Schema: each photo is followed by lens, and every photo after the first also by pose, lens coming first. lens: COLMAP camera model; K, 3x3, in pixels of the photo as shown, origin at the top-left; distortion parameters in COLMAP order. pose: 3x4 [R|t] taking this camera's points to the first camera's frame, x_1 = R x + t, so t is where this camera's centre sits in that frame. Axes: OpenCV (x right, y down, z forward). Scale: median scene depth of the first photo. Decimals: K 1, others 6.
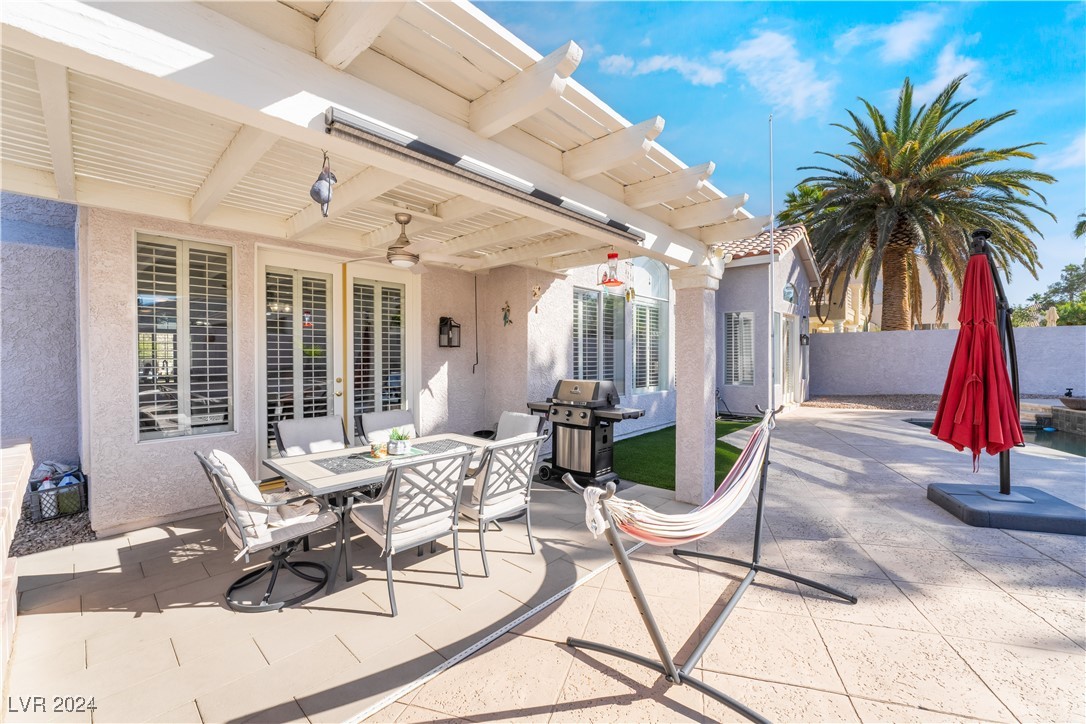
lens RADIAL K [[441.2, 0, 549.6], [0, 441.2, 358.1], [0, 0, 1]] dist [-0.016034, 0.001636]
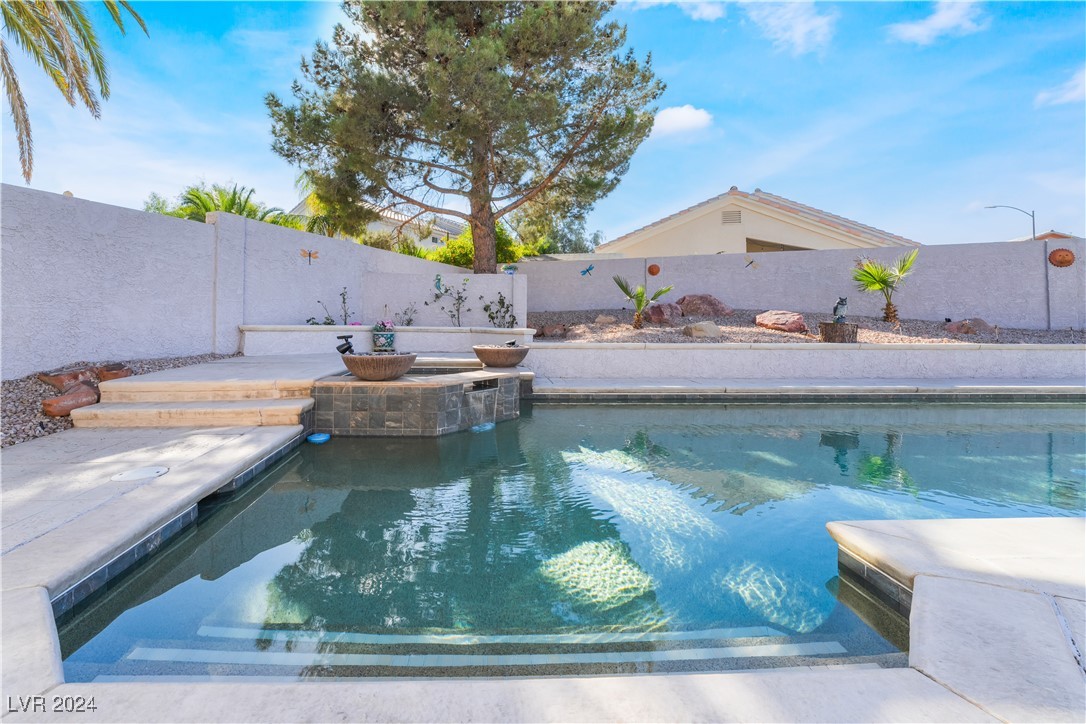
lens RADIAL K [[441.2, 0, 498.2], [0, 441.2, 321.2], [0, 0, 1]] dist [-0.016034, 0.001636]
pose [[-0.322828, -0.007478, 0.946428, 0.468533], [0.003009, 0.999956, 0.008927, 0.033475], [-0.946453, 0.005729, -0.322791, 0.646119]]
